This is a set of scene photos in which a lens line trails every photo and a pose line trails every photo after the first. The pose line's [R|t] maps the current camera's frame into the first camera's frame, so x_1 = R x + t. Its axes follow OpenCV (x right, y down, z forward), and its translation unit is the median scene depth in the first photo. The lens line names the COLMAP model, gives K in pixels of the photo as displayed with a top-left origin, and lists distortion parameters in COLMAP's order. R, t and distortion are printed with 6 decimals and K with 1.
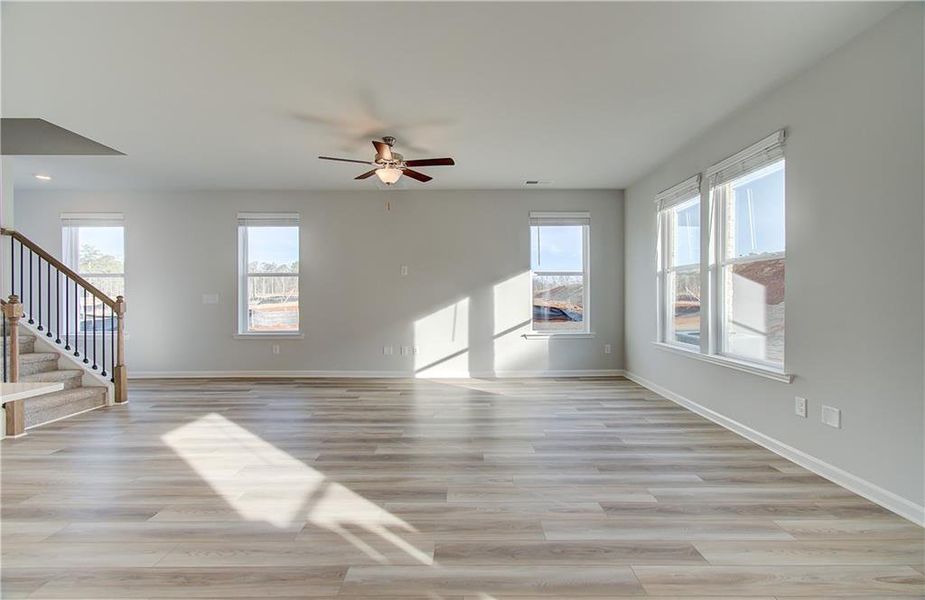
lens RADIAL K [[401.8, 0, 464.3], [0, 401.8, 299.0], [0, 0, 1]] dist [-0.008712, 0.004834]
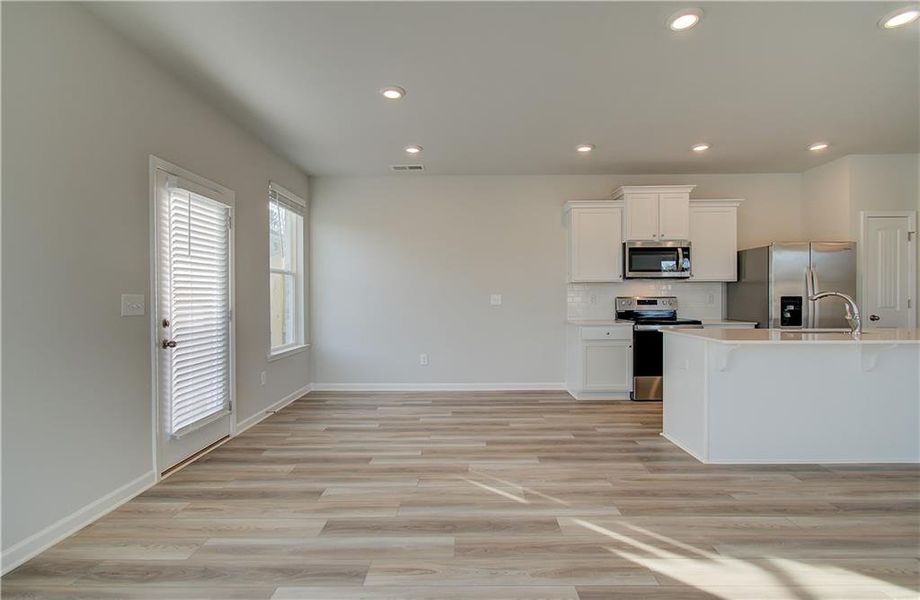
lens RADIAL K [[422.3, 0, 461.5], [0, 422.3, 299.1], [0, 0, 1]] dist [-0.002422, 0.001335]
pose [[-0.999915, 0.009370, 0.009095, 0.070851], [0.009427, 0.999936, 0.006309, -0.005210], [-0.009035, 0.006395, -0.999939, 0.854154]]
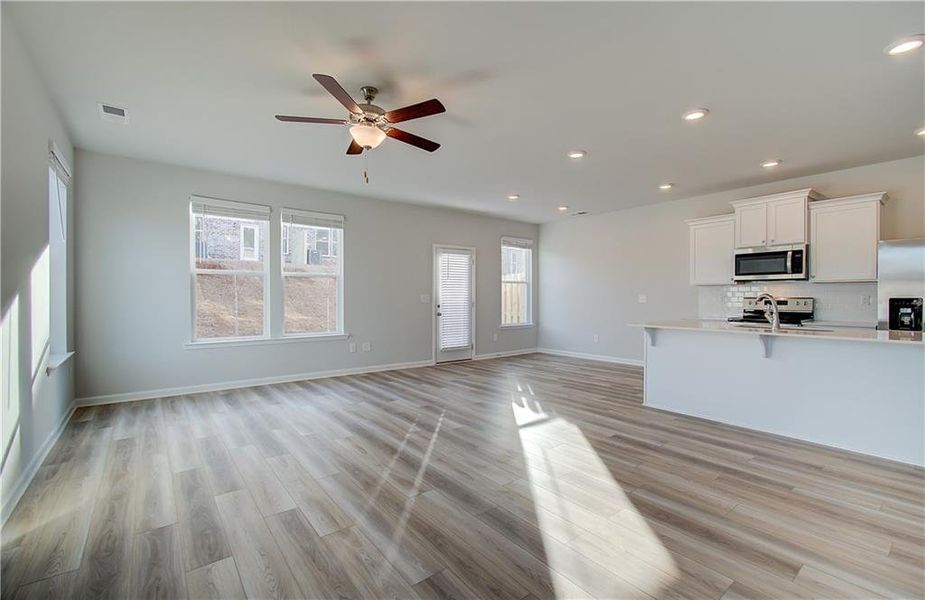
lens RADIAL K [[401.8, 0, 462.7], [0, 401.8, 296.9], [0, 0, 1]] dist [-0.008712, 0.004834]
pose [[-0.615202, 0.004457, 0.788357, -0.760054], [0.004084, 0.999989, -0.002466, -0.002058], [-0.788359, 0.001703, -0.615213, 1.122764]]
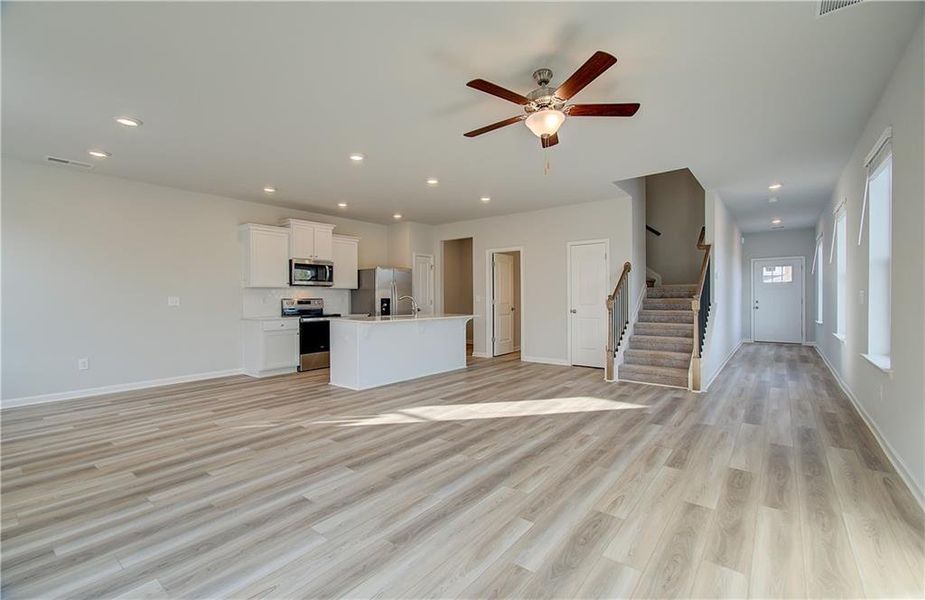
lens RADIAL K [[401.8, 0, 463.9], [0, 401.8, 293.5], [0, 0, 1]] dist [-0.008712, 0.004834]
pose [[-0.621665, -0.000069, -0.783283, 0.386753], [0.006222, 0.999968, -0.005027, -0.006955], [0.783258, -0.007998, -0.621645, 1.123630]]
